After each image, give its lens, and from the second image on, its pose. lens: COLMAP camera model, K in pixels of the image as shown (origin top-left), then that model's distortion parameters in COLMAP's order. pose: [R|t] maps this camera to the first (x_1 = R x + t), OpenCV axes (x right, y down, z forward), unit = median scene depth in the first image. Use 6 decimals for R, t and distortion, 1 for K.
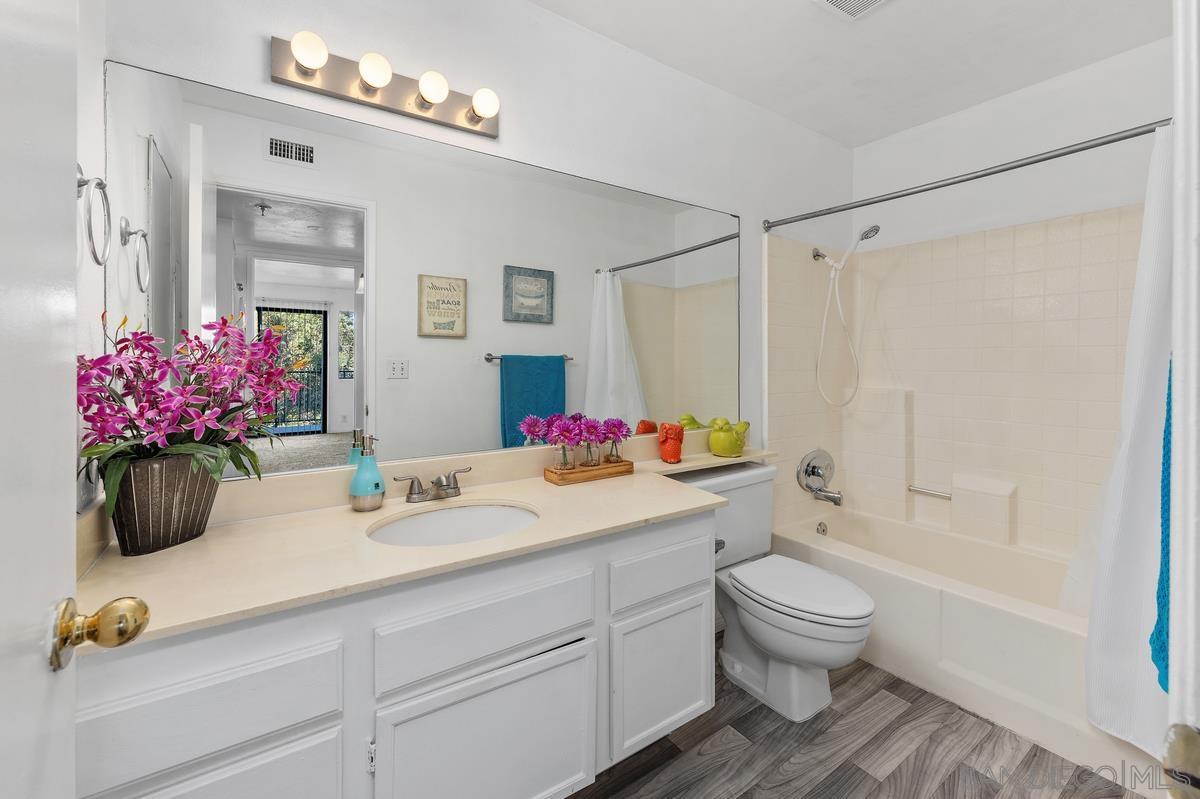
lens RADIAL K [[497.3, 0, 599.9], [0, 497.3, 369.9], [0, 0, 1]] dist [0.000283, -0.000109]
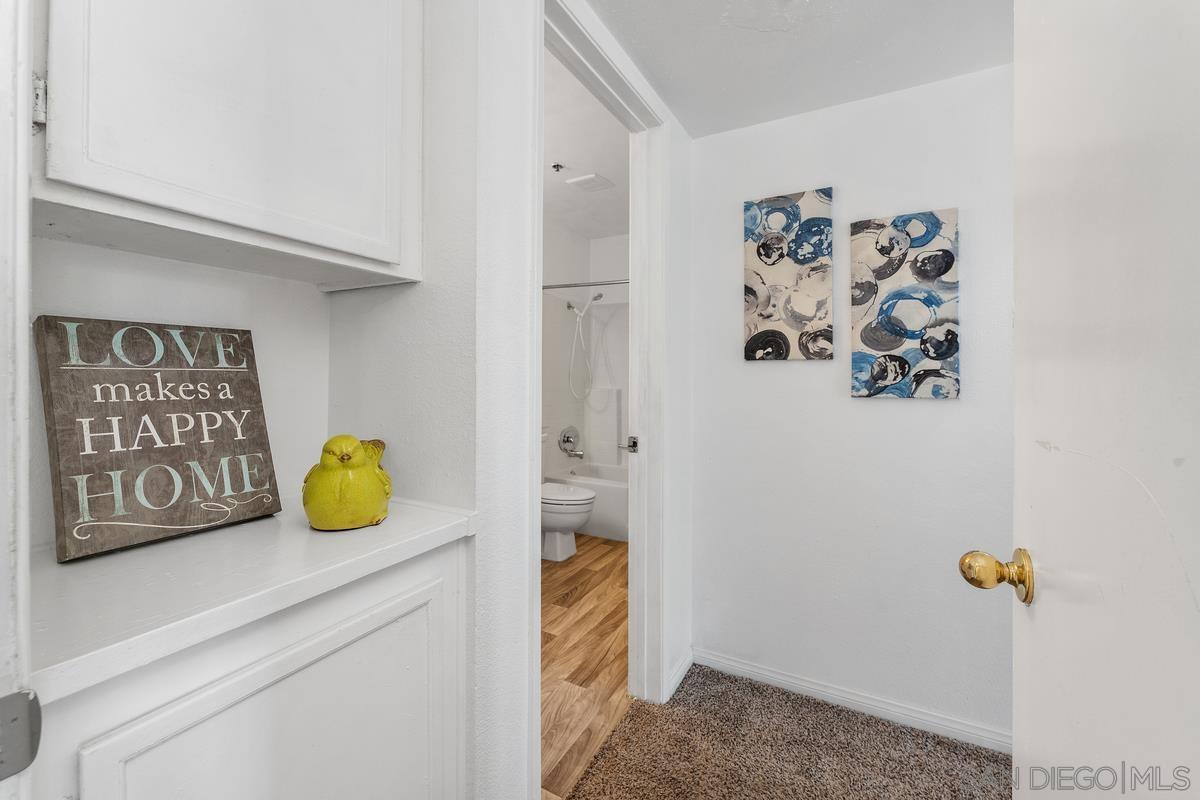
lens RADIAL K [[497.3, 0, 599.9], [0, 497.3, 370.4], [0, 0, 1]] dist [0.000283, -0.000109]
pose [[0.892280, 0.003466, 0.451470, -0.213974], [0.003554, 0.999886, -0.014701, 0.001087], [-0.451469, 0.014722, 0.892165, -0.507217]]
